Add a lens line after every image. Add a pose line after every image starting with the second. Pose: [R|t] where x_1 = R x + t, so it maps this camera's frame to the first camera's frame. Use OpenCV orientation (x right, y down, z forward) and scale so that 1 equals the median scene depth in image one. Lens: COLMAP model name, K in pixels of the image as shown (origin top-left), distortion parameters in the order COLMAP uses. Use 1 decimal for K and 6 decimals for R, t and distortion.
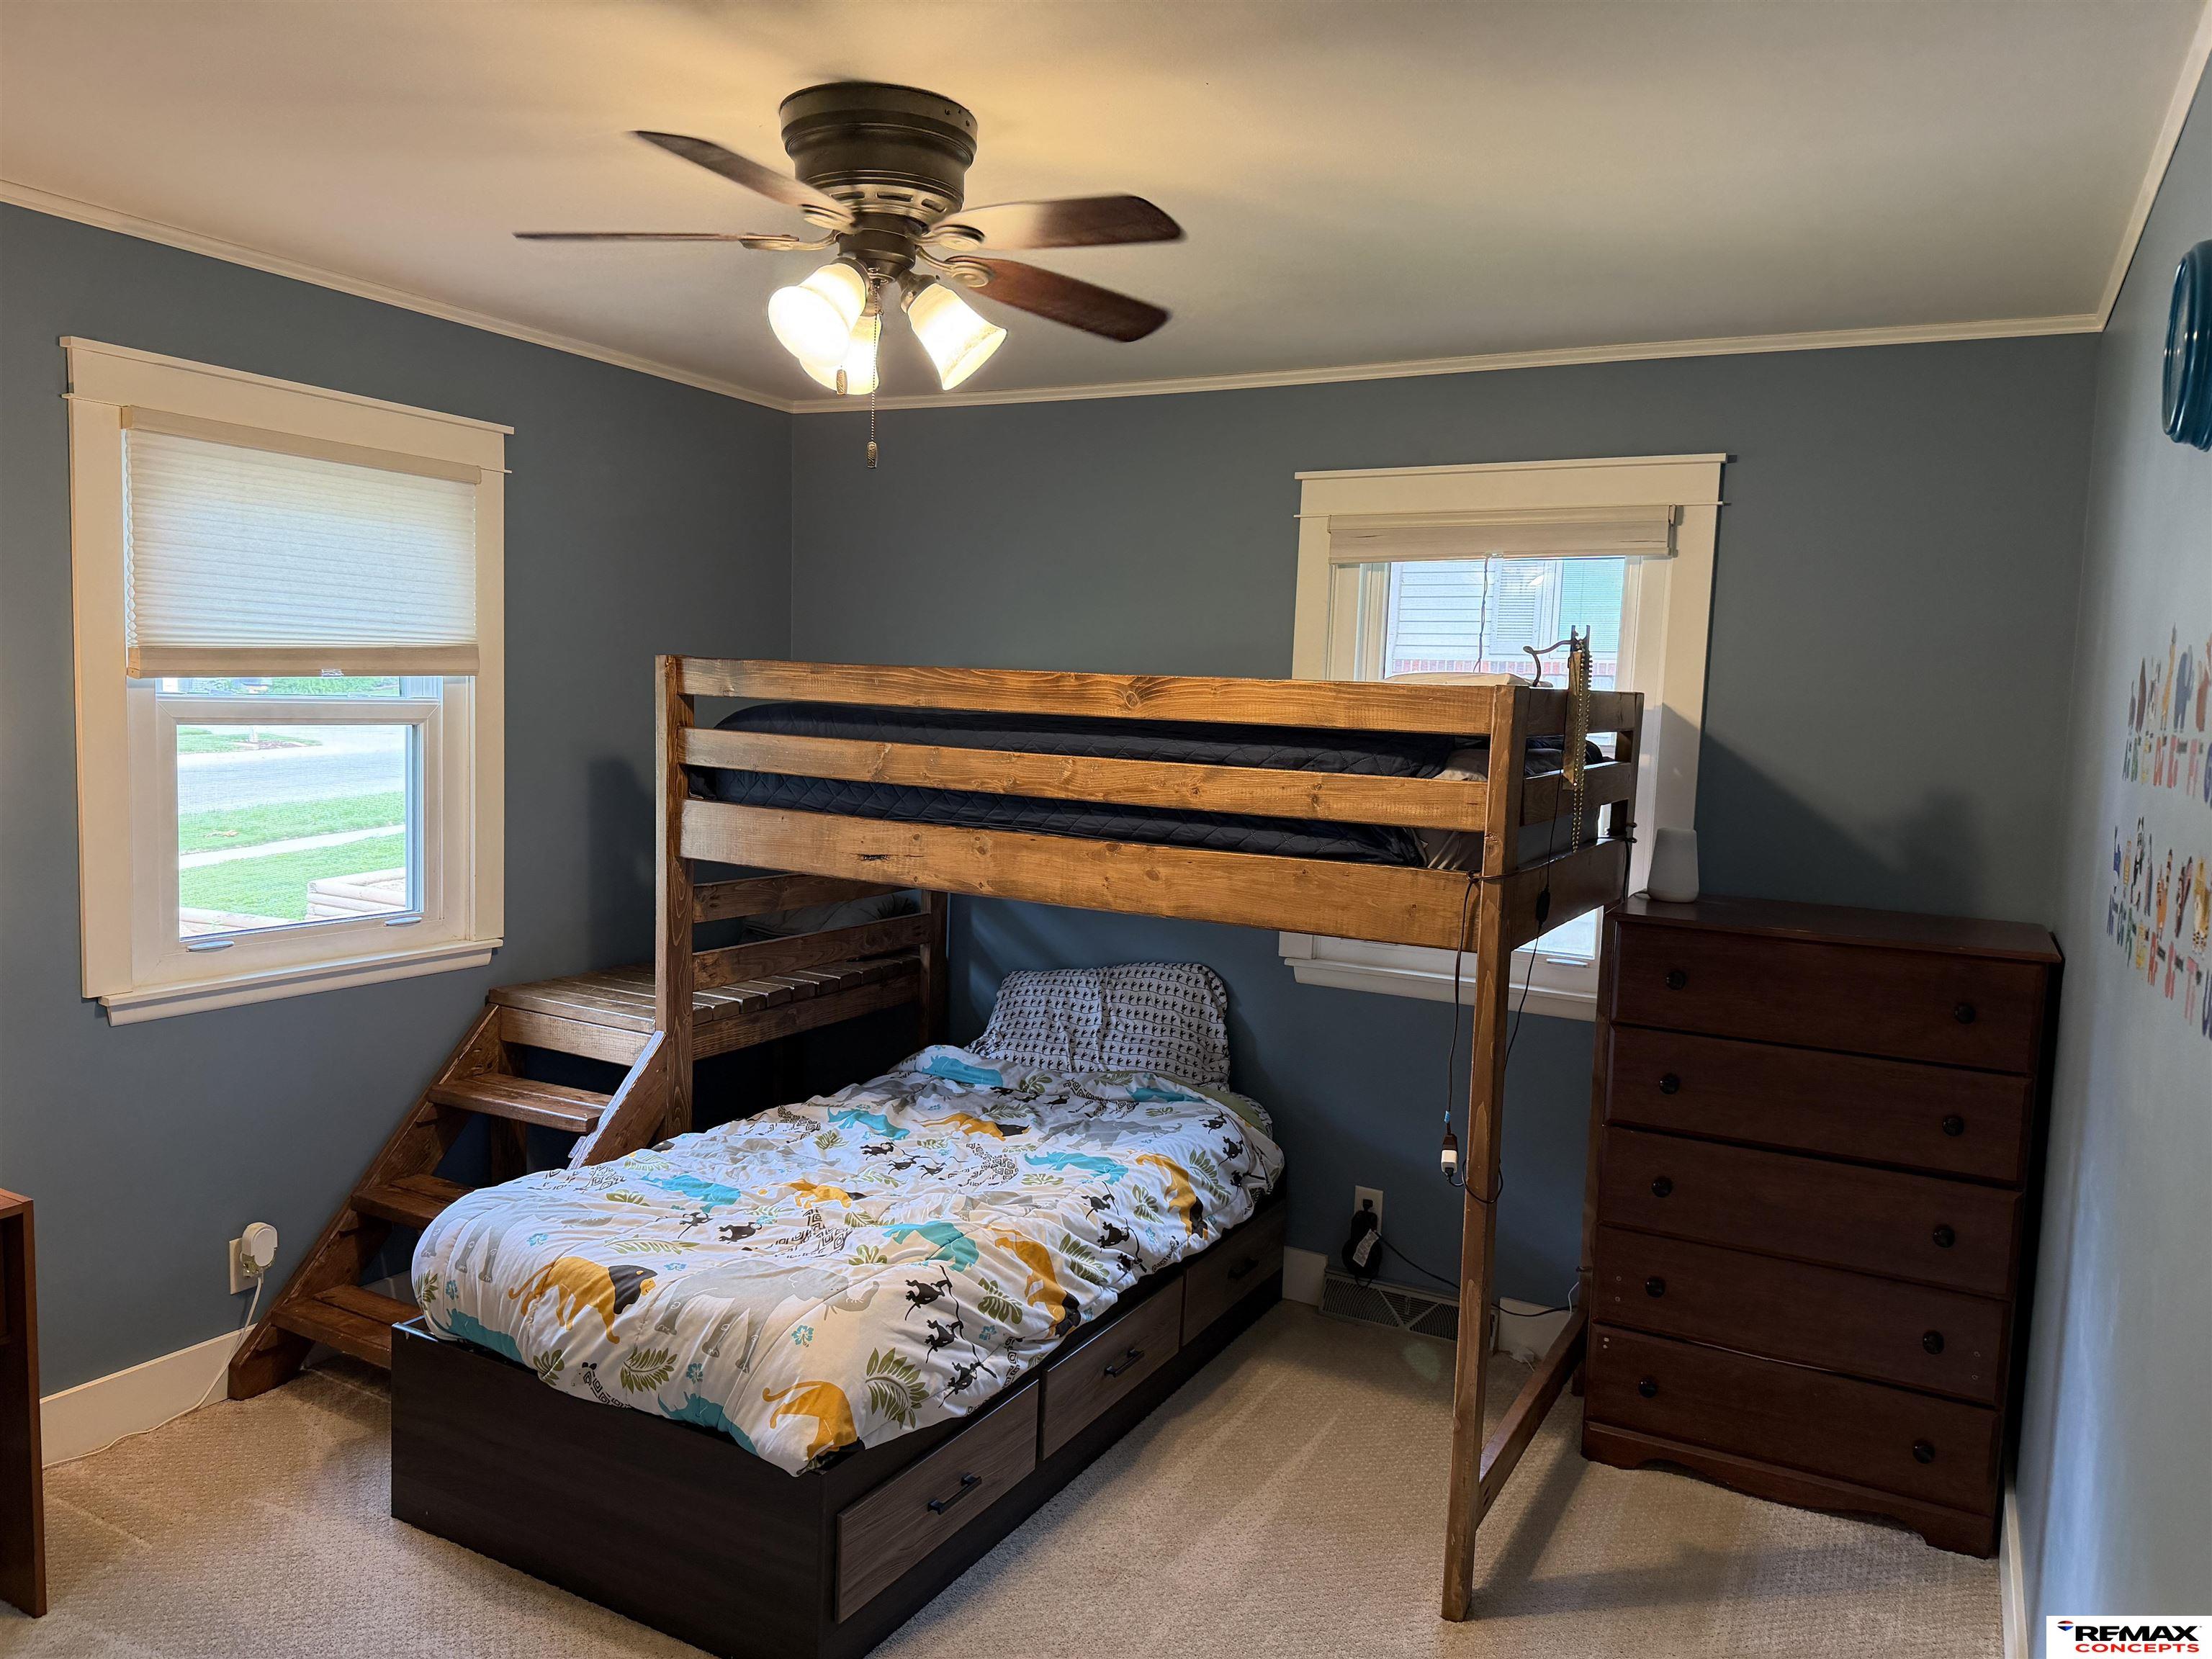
lens RADIAL K [[1577.8, 0, 1106.0], [0, 1577.8, 829.5], [0, 0, 1]] dist [0.052151, -0.124126]
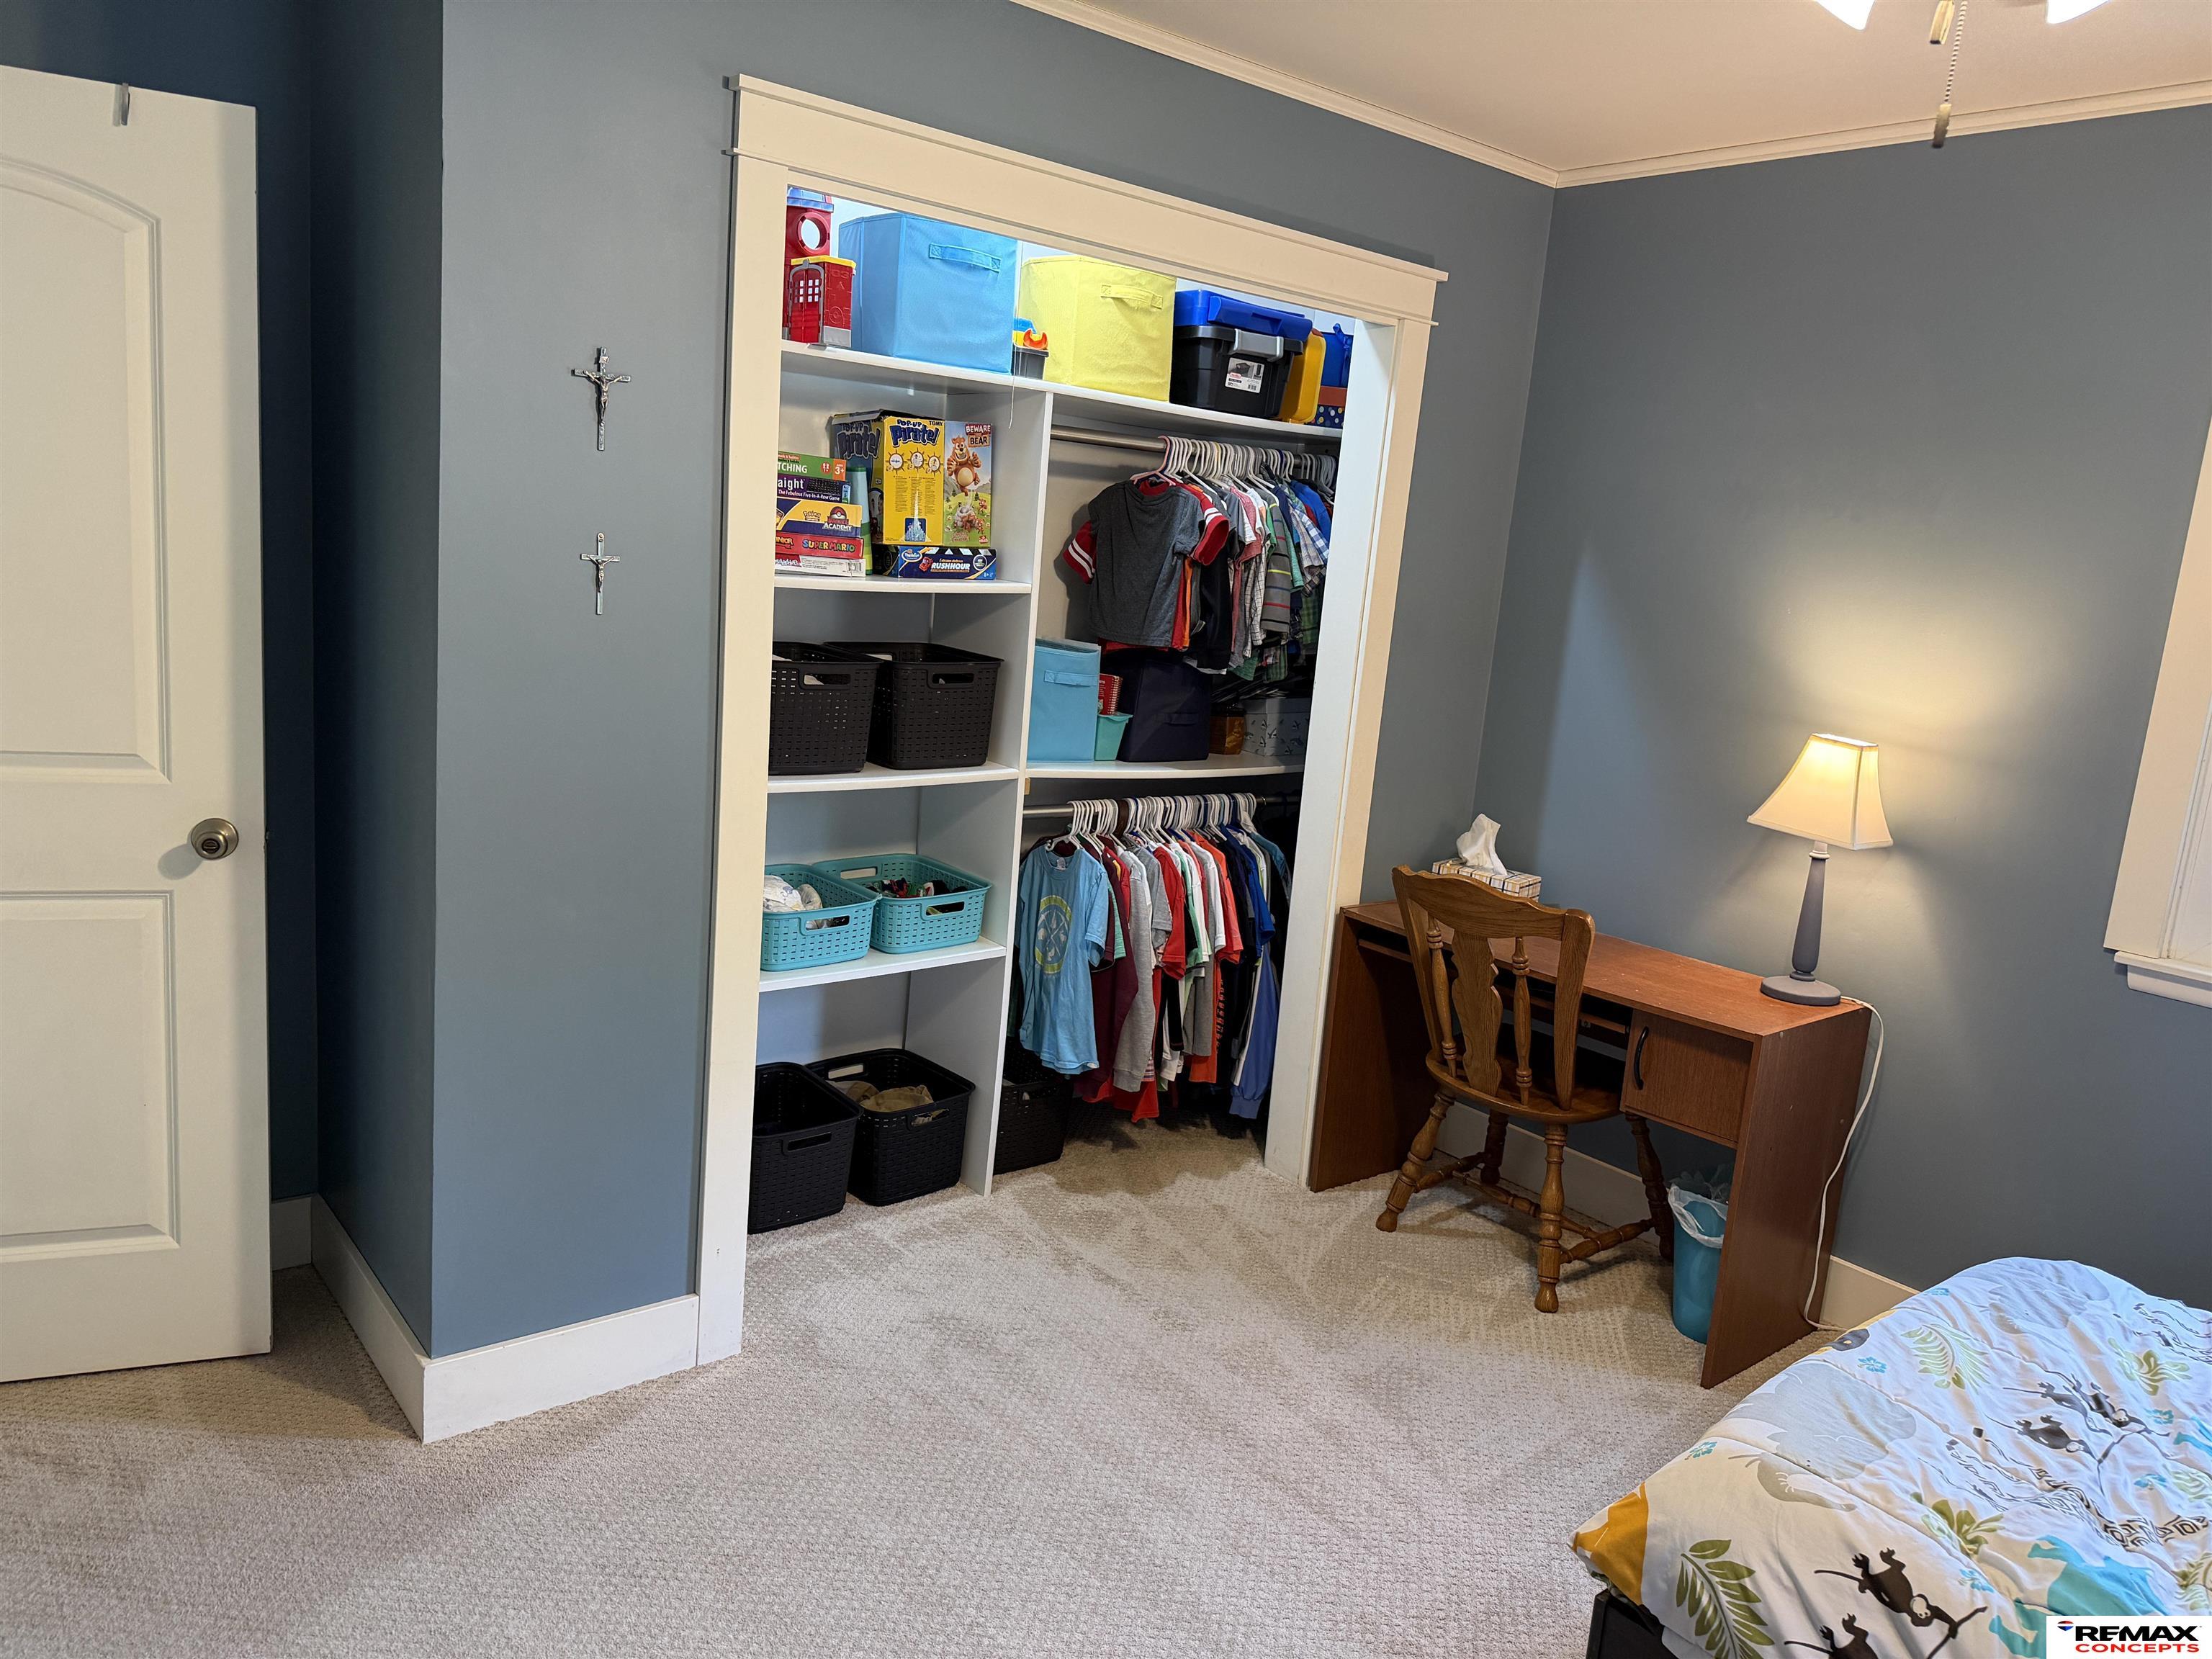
lens RADIAL K [[1577.8, 0, 1106.0], [0, 1577.8, 829.5], [0, 0, 1]] dist [0.052151, -0.124126]
pose [[-0.395885, 0.099773, -0.912864, 0.517824], [-0.172540, 0.968294, 0.180657, -0.033131], [0.901945, 0.229025, -0.366118, 0.918250]]
